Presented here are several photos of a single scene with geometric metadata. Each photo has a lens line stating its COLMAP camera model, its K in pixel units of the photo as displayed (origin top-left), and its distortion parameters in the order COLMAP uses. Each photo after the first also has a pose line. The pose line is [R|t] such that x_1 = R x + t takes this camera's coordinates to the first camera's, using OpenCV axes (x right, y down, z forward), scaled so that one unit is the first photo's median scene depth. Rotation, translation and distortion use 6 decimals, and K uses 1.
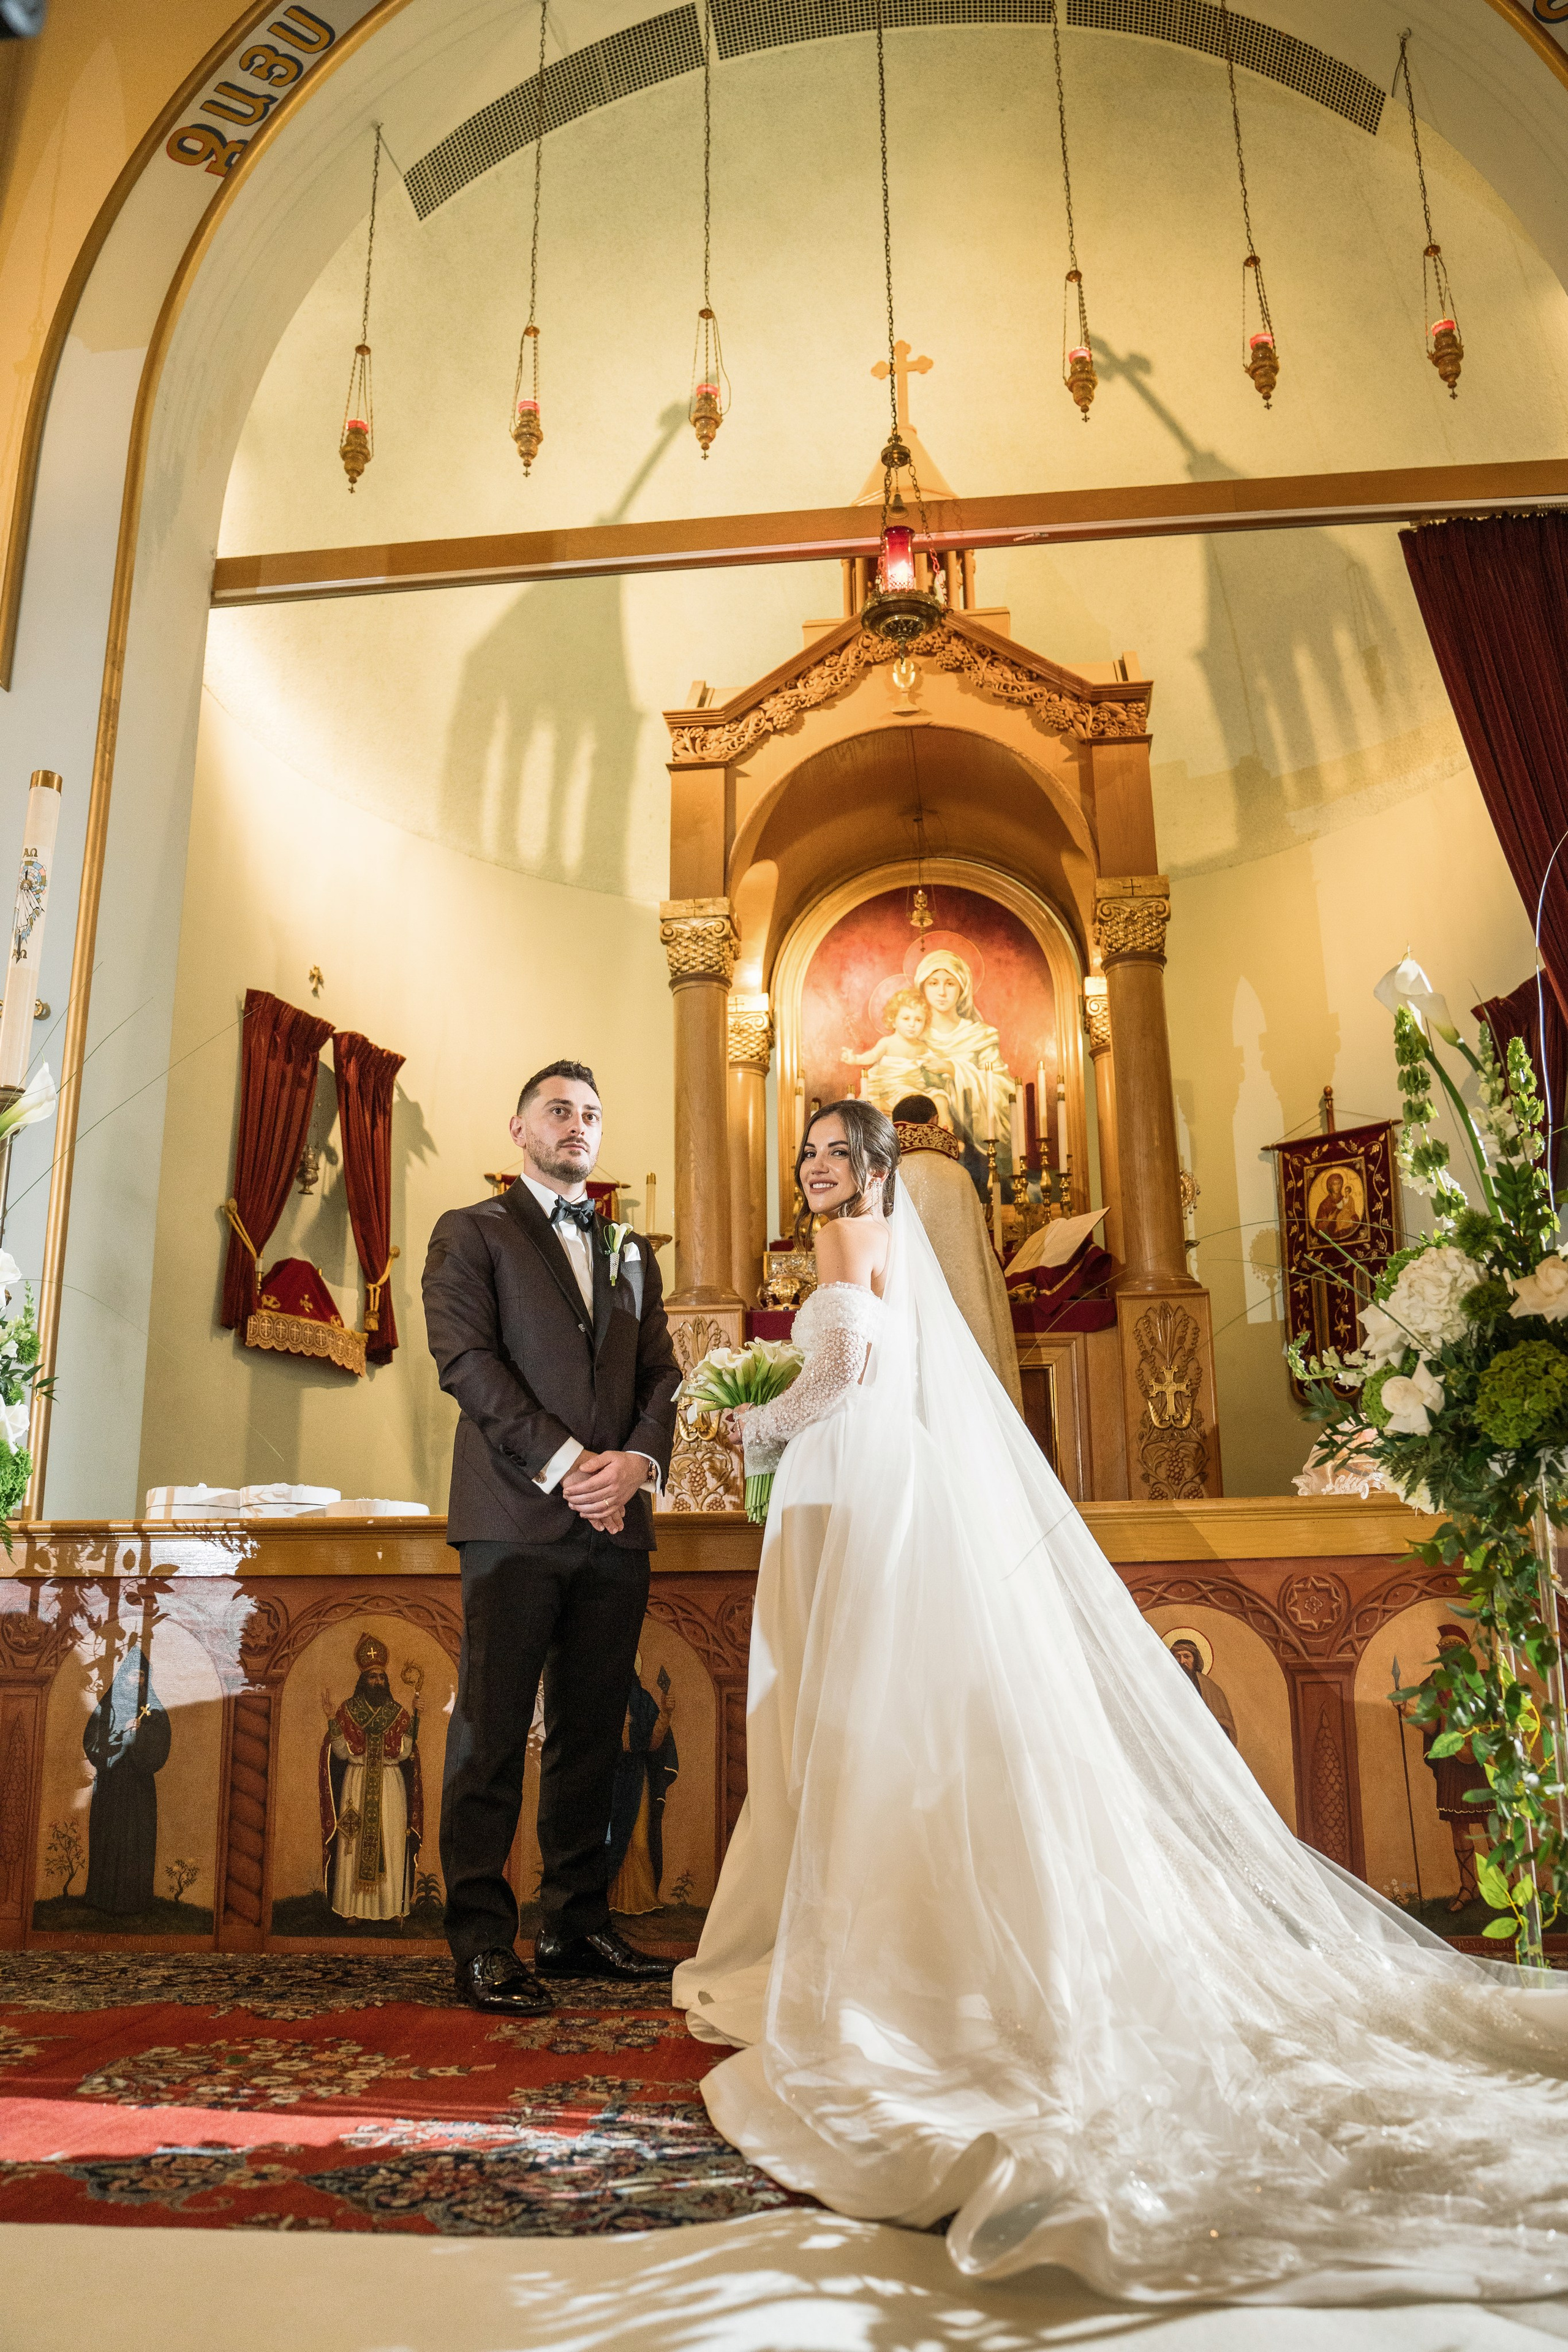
lens RADIAL K [[1851.7, 0, 790.5], [0, 1851.7, 1184.4], [0, 0, 1]] dist [-0.084116, -0.009940]
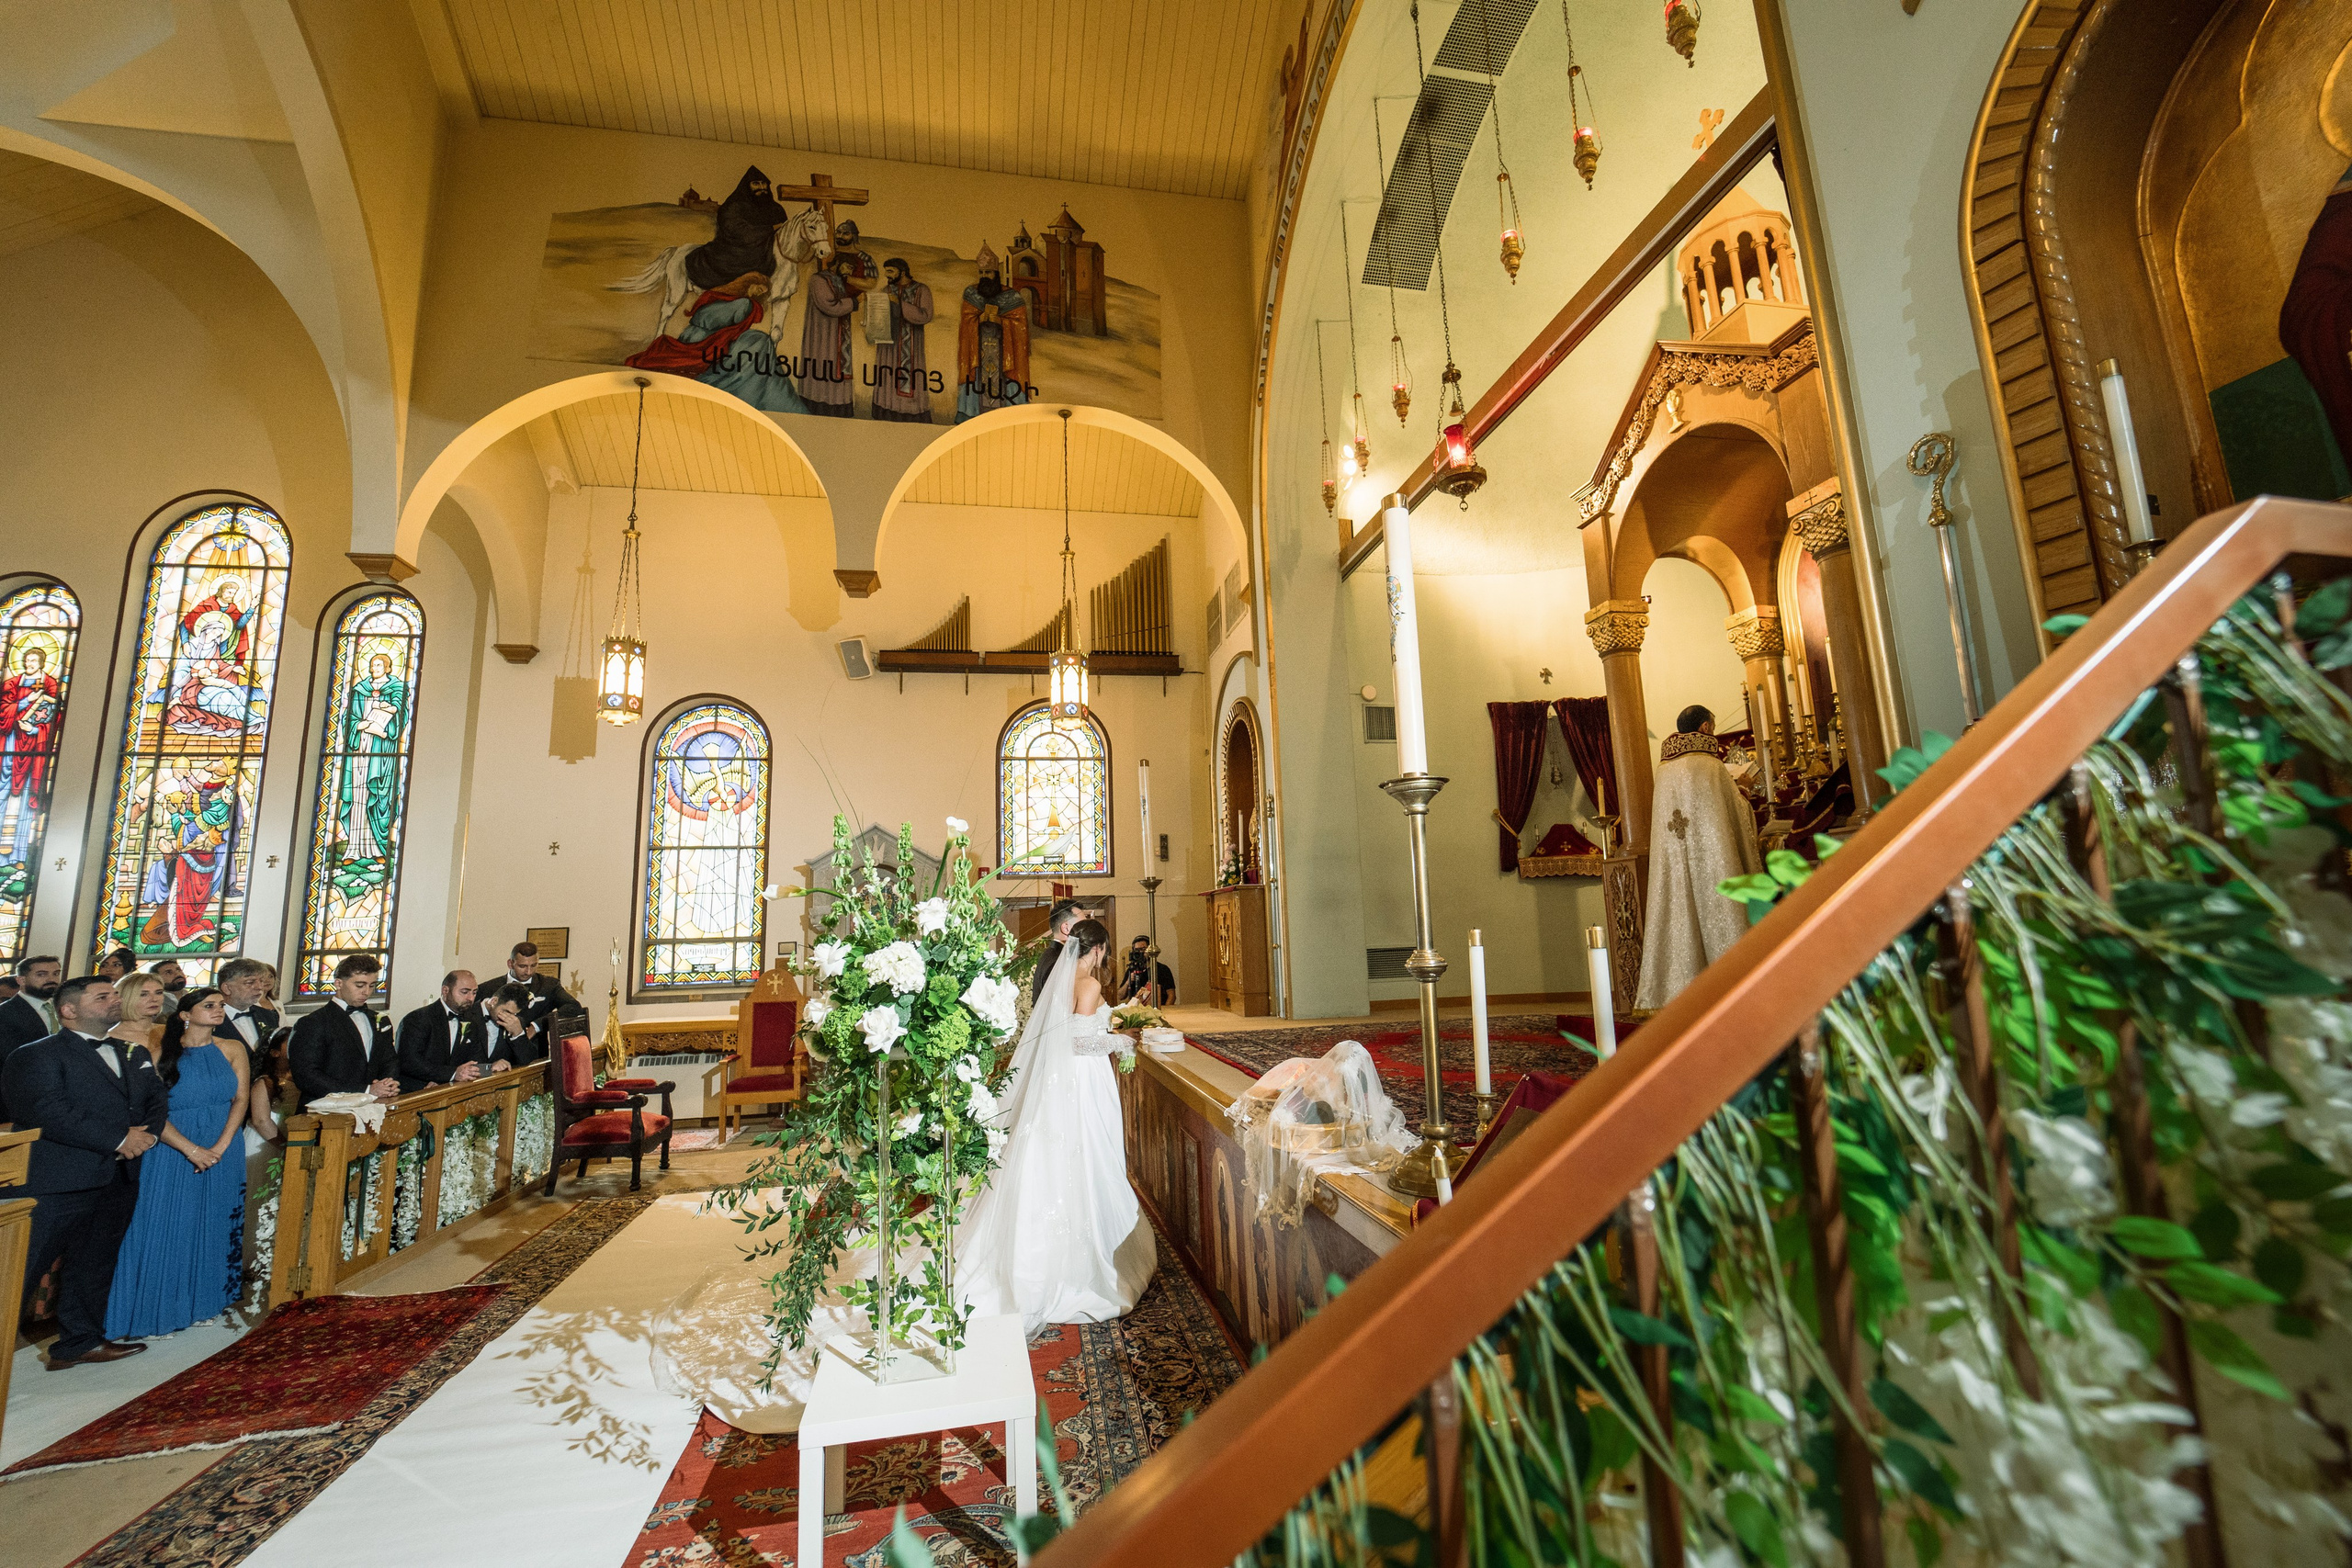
lens RADIAL K [[955.7, 0, 1174.2], [0, 955.7, 799.8], [0, 0, 1]] dist [-0.023436, 0.003000]
pose [[0.310243, -0.150961, -0.938595, 0.568327], [0.281013, 0.957754, -0.061156, -0.035787], [0.908175, -0.244783, 0.339559, 0.284469]]
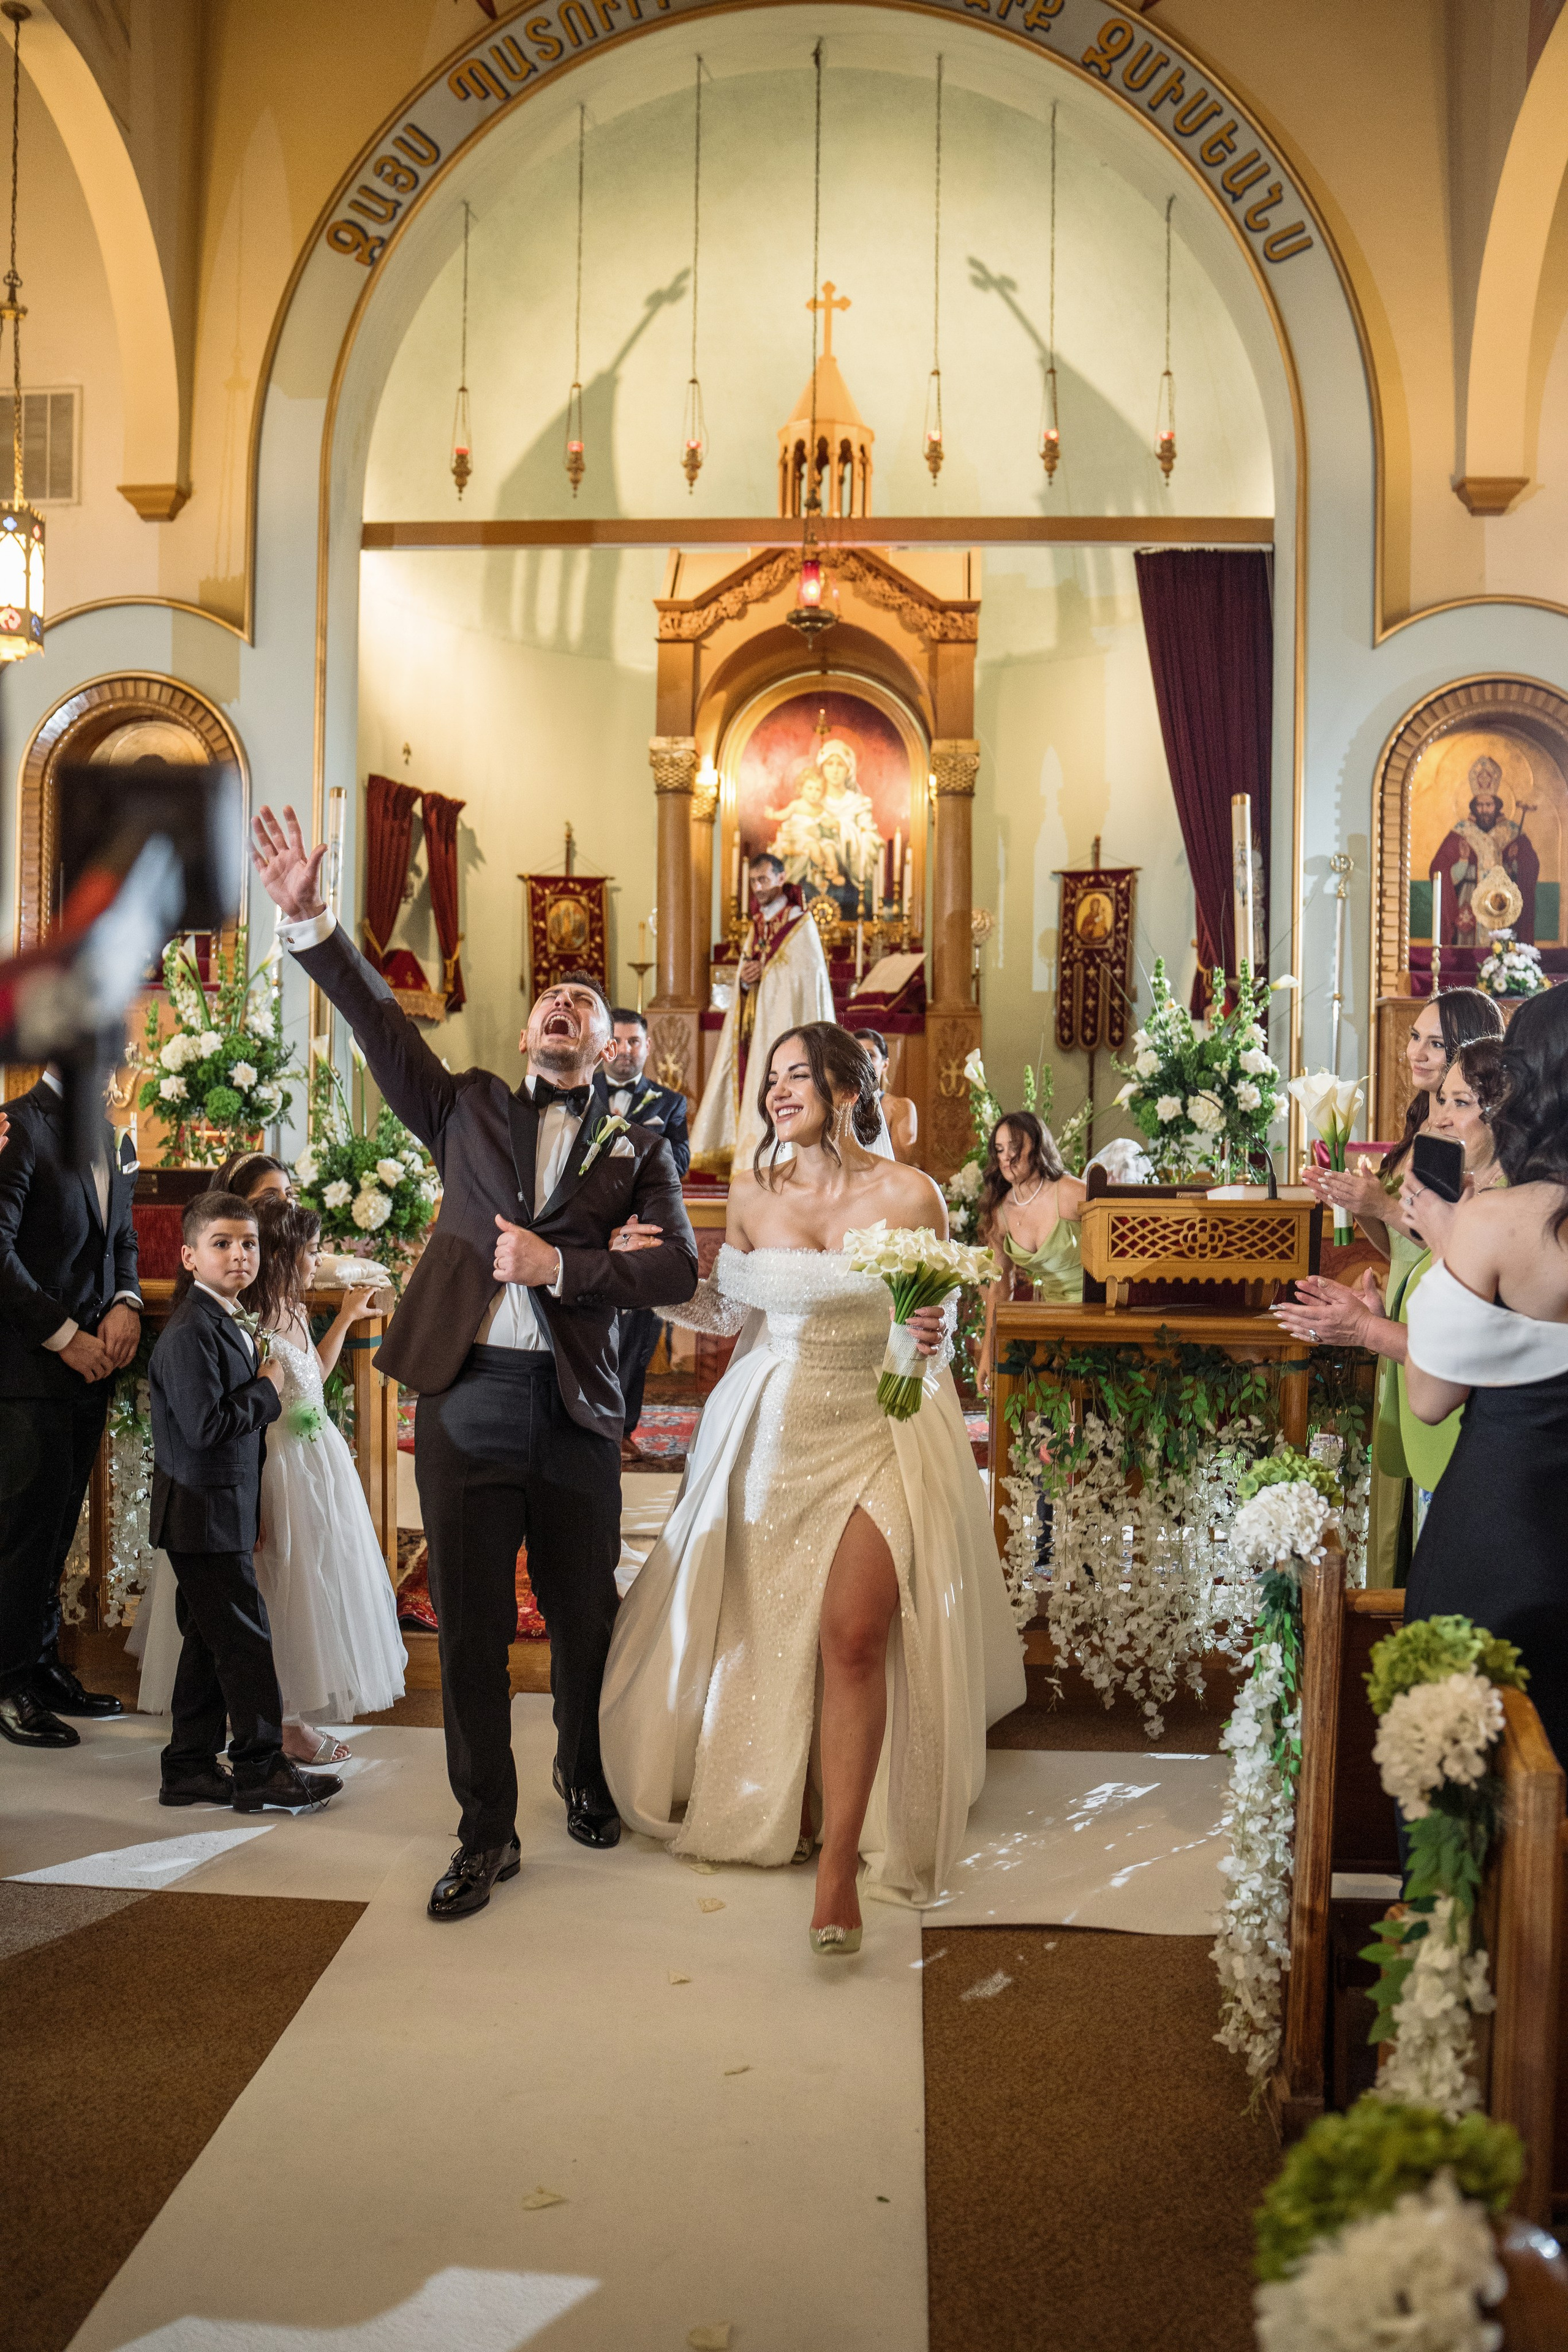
lens RADIAL K [[1851.7, 0, 781.8], [0, 1851.7, 1171.4], [0, 0, 1]] dist [-0.084116, -0.009940]
pose [[0.998641, 0.025695, 0.045339, -0.019576], [-0.037629, 0.957423, 0.286226, -0.230345], [-0.036054, -0.287543, 0.957089, -0.519259]]
